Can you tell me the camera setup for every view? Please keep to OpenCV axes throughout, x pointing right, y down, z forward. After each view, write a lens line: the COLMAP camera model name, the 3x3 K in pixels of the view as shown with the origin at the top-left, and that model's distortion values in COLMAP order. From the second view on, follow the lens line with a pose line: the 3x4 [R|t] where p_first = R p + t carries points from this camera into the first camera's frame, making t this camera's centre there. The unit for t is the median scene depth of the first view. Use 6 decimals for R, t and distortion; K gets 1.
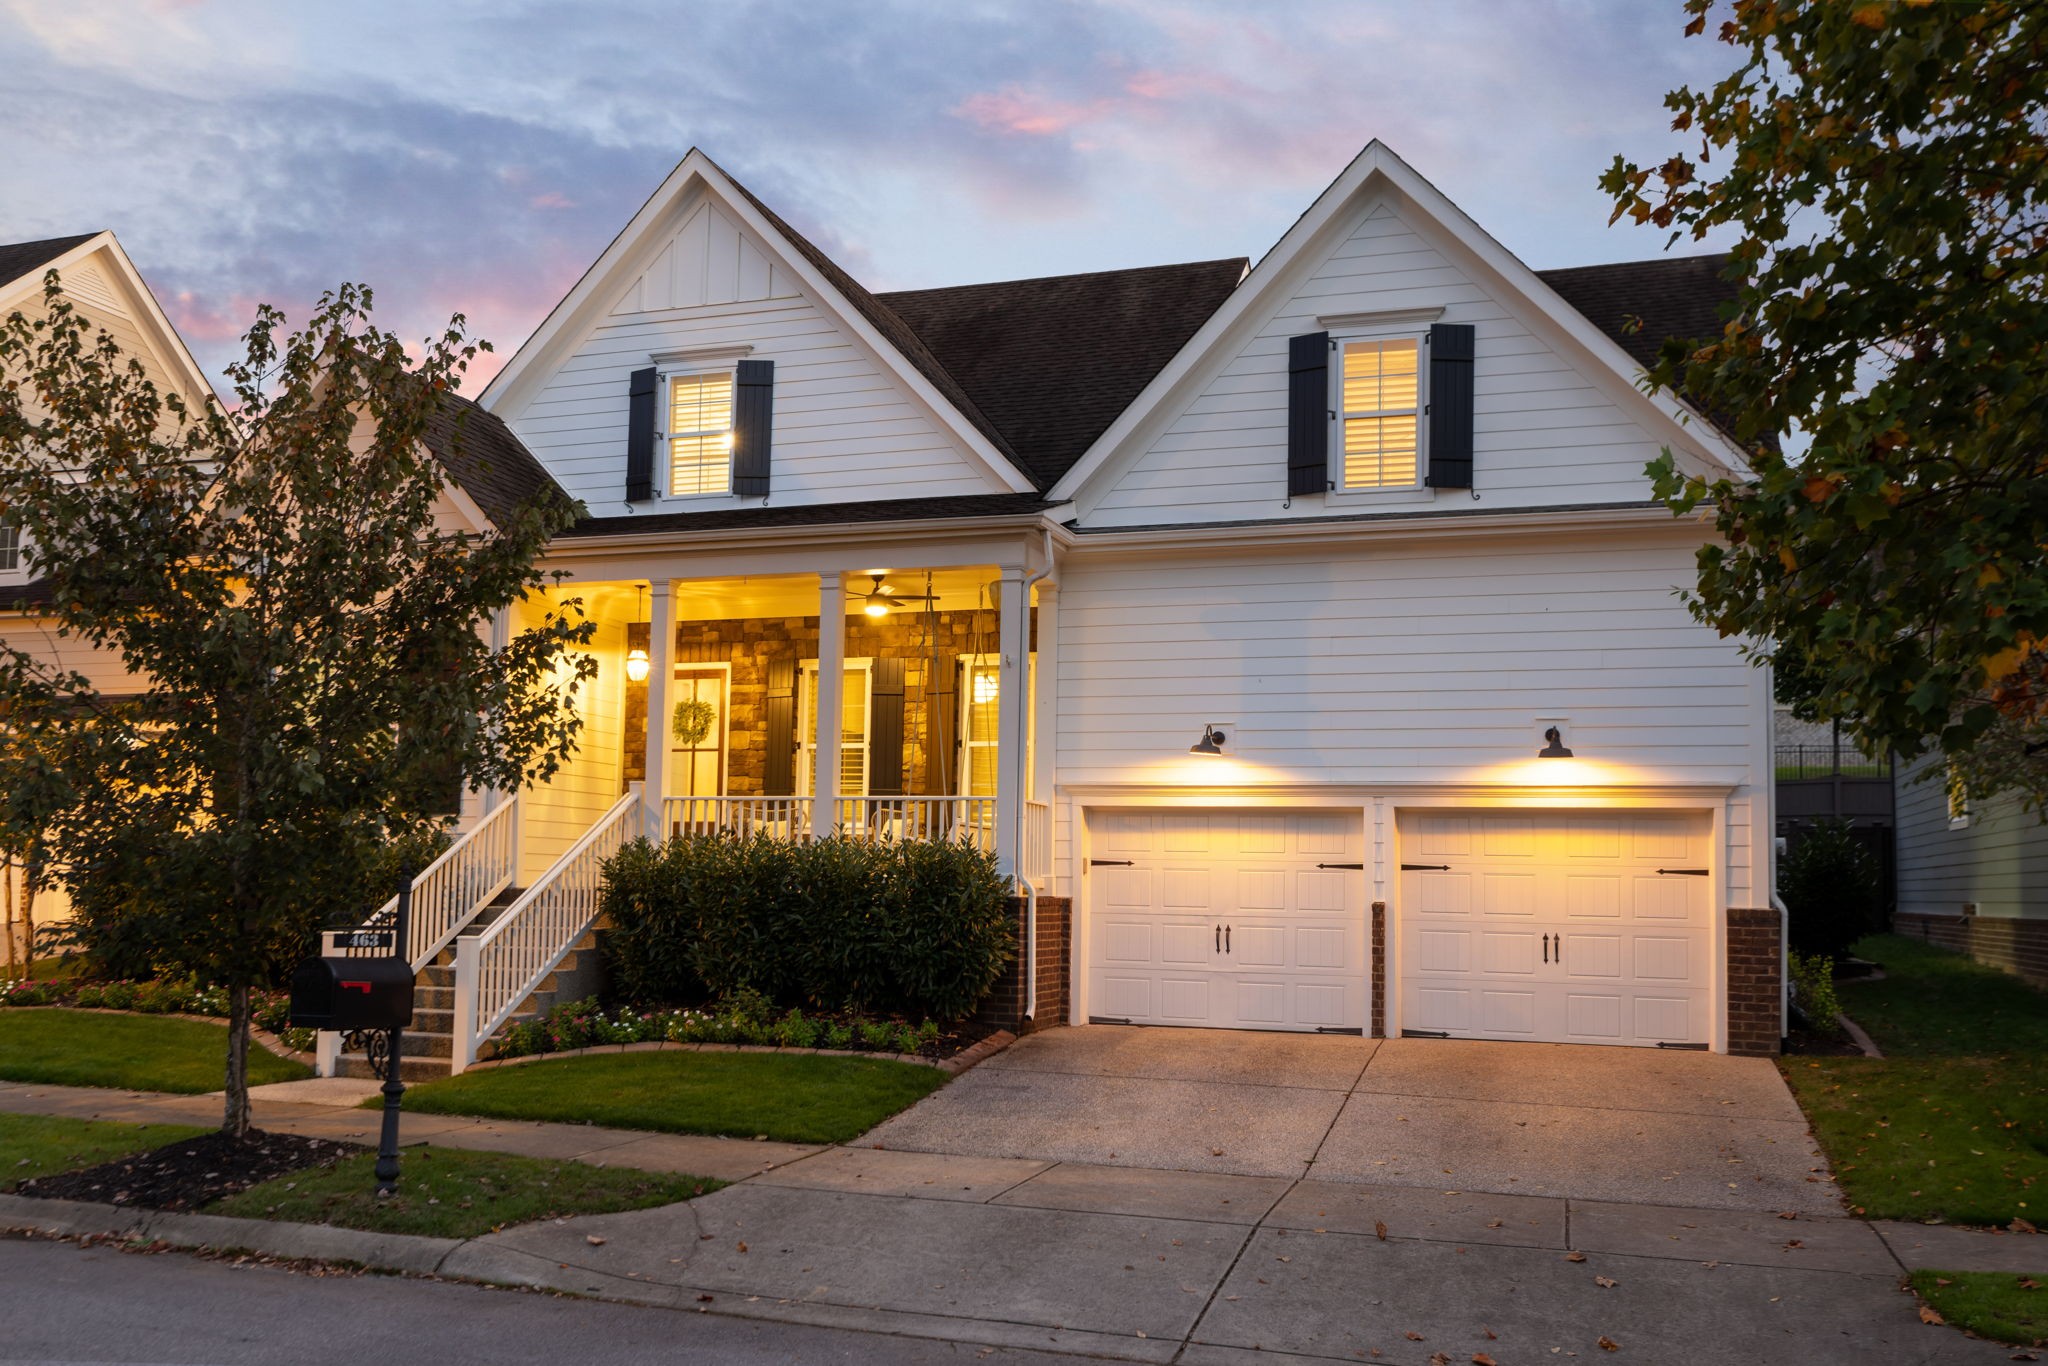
lens RADIAL K [[1936.3, 0, 1024.4], [0, 1936.3, 763.8], [0, 0, 1]] dist [-0.010278, 0.086578]
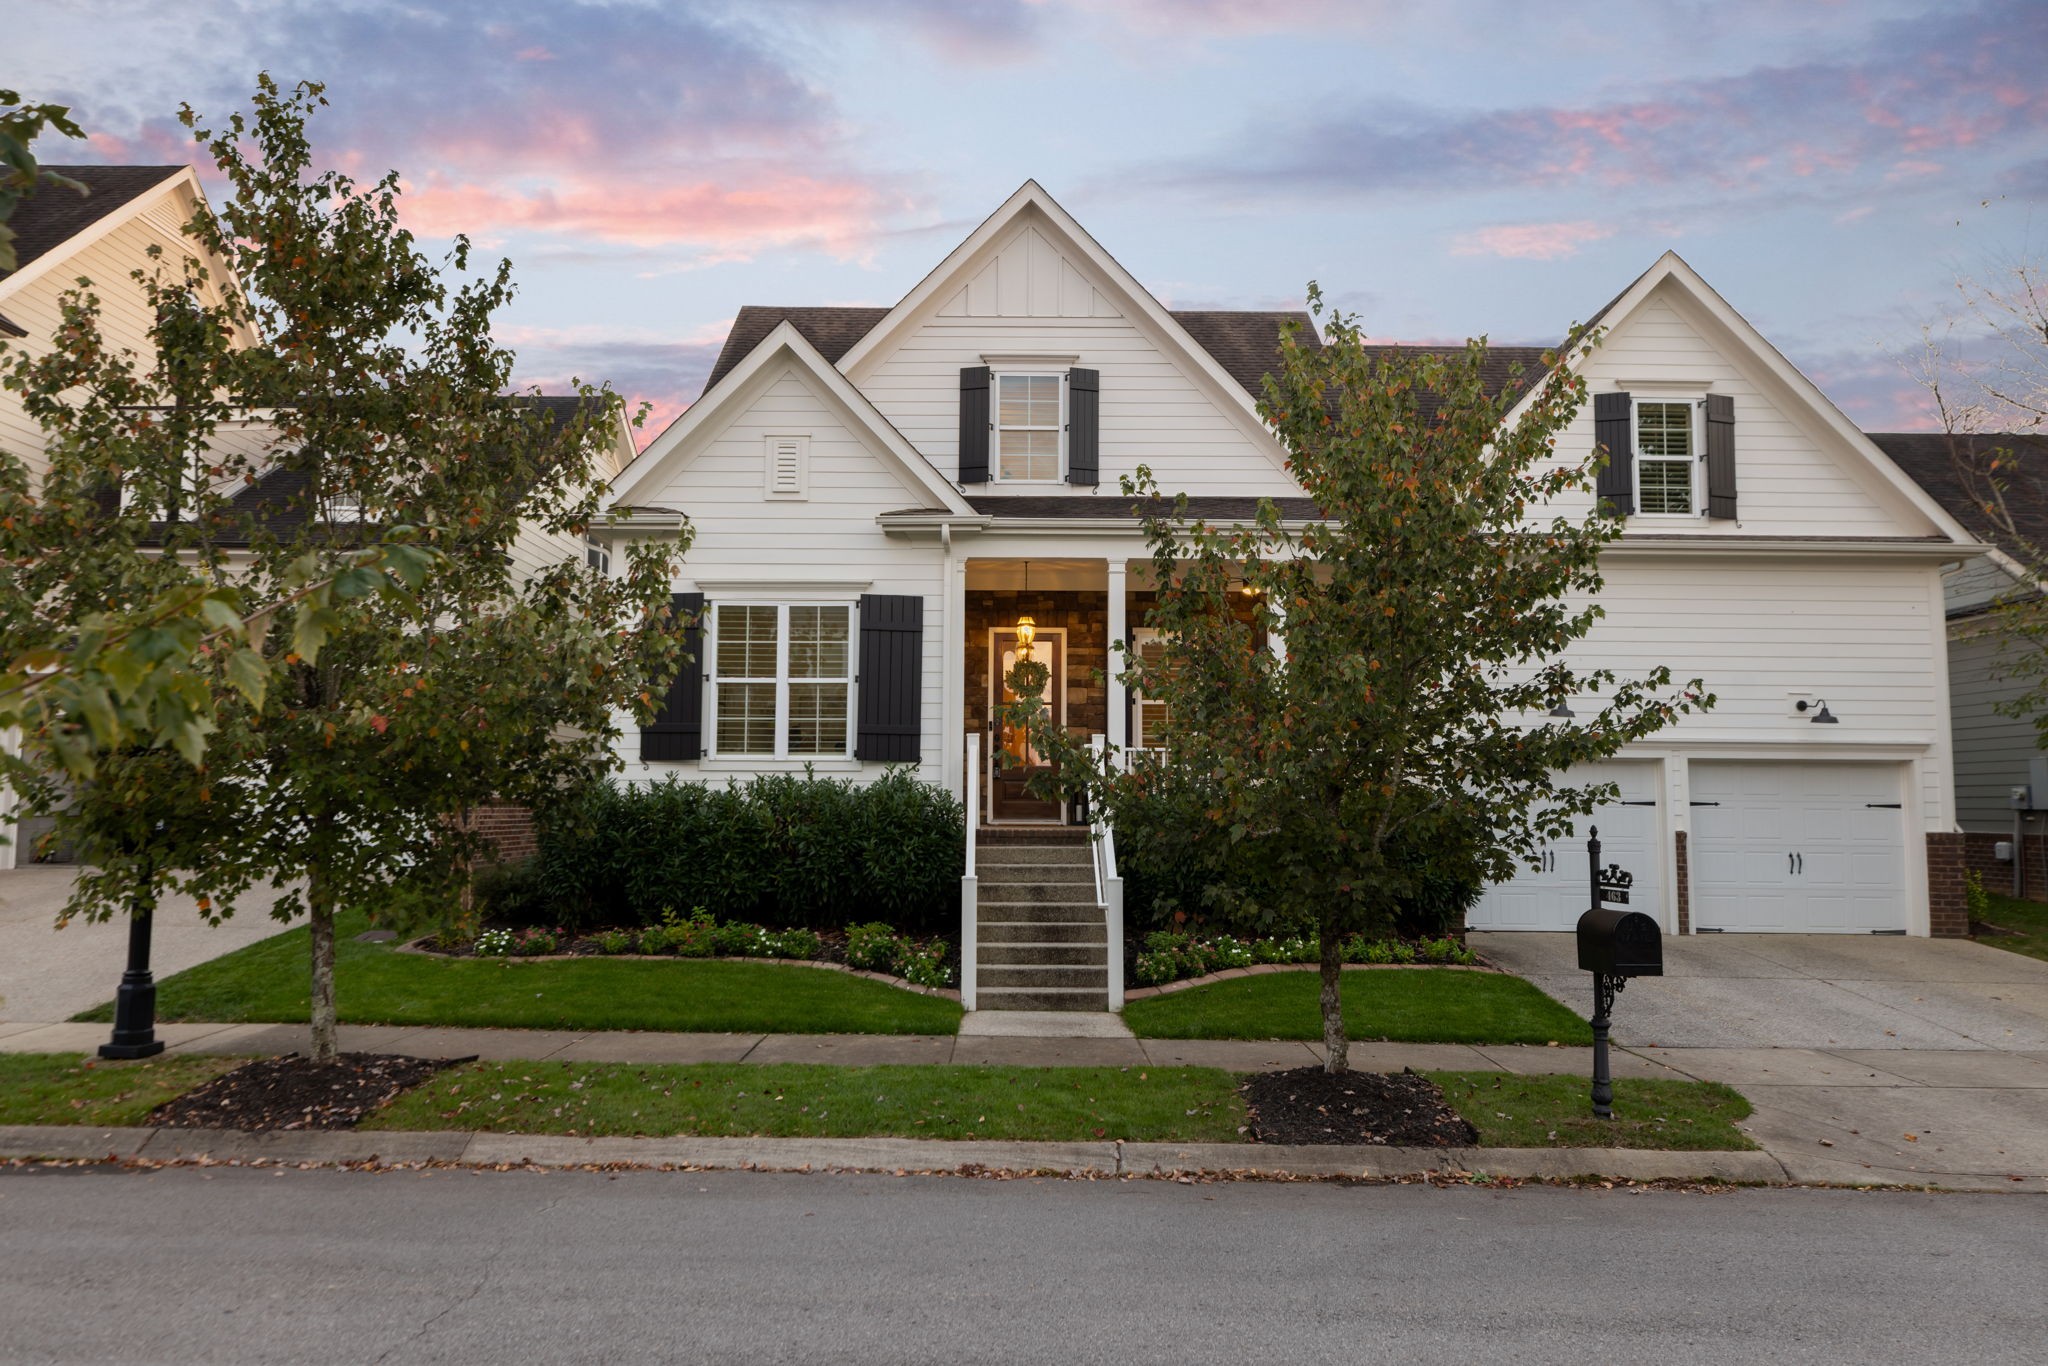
lens RADIAL K [[1578.1, 0, 1024.0], [0, 1578.1, 683.0], [0, 0, 1]] dist [0.008435, 0.002552]
pose [[0.934634, 0.015899, 0.355257, -0.609324], [-0.013037, 0.999860, -0.010449, -0.011523], [-0.355373, 0.005134, 0.934710, 0.155269]]
